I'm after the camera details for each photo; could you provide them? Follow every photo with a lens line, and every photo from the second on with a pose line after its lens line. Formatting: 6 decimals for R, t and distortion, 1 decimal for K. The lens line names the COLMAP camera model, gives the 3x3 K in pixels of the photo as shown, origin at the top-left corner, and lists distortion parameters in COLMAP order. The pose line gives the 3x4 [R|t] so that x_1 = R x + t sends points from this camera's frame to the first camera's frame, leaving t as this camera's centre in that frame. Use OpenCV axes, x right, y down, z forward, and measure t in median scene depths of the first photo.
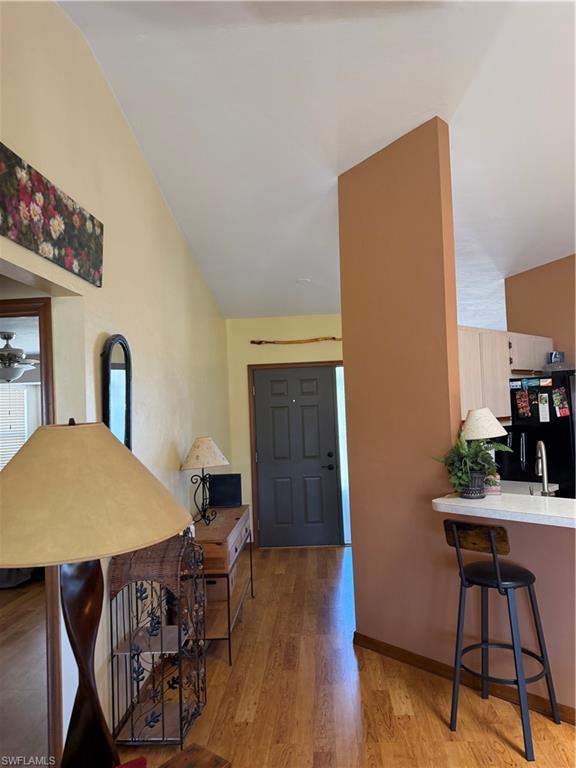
lens RADIAL K [[557.9, 0, 288.0], [0, 557.9, 384.0], [0, 0, 1]] dist [0.095836, -0.087474]
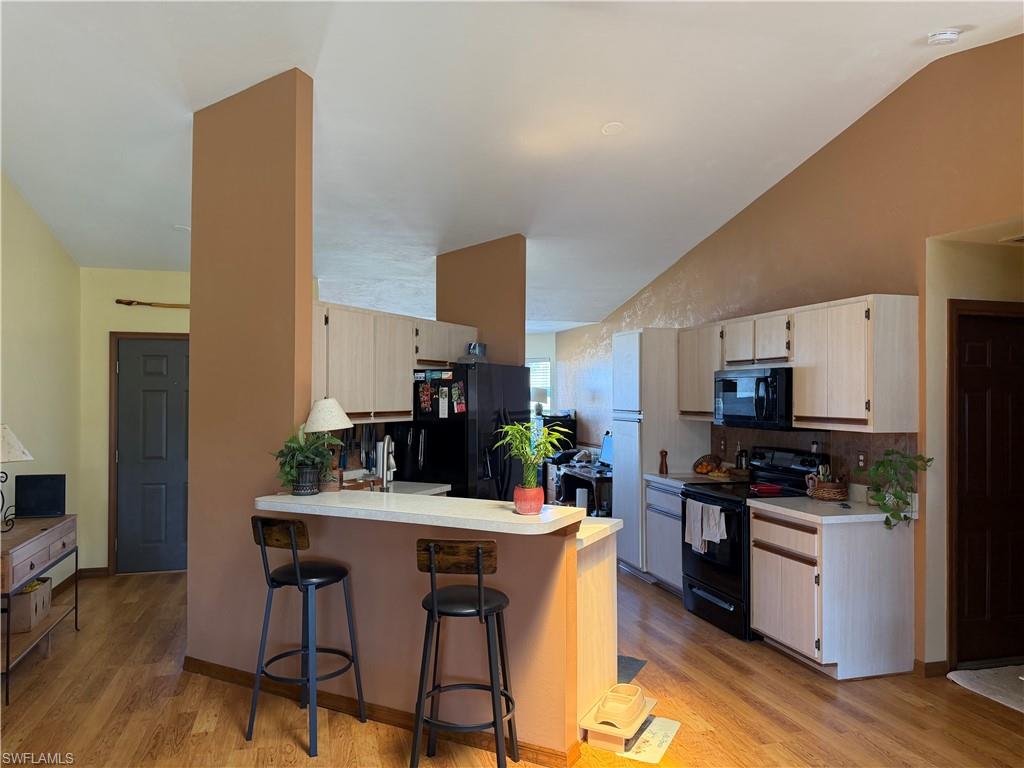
lens RADIAL K [[734.0, 0, 512.0], [0, 734.0, 384.0], [0, 0, 1]] dist [0.091282, -0.148487]
pose [[0.944641, 0.049666, 0.324324, 0.169892], [-0.056107, 0.998369, 0.010533, -0.007298], [-0.323272, -0.028147, 0.945888, -0.169914]]
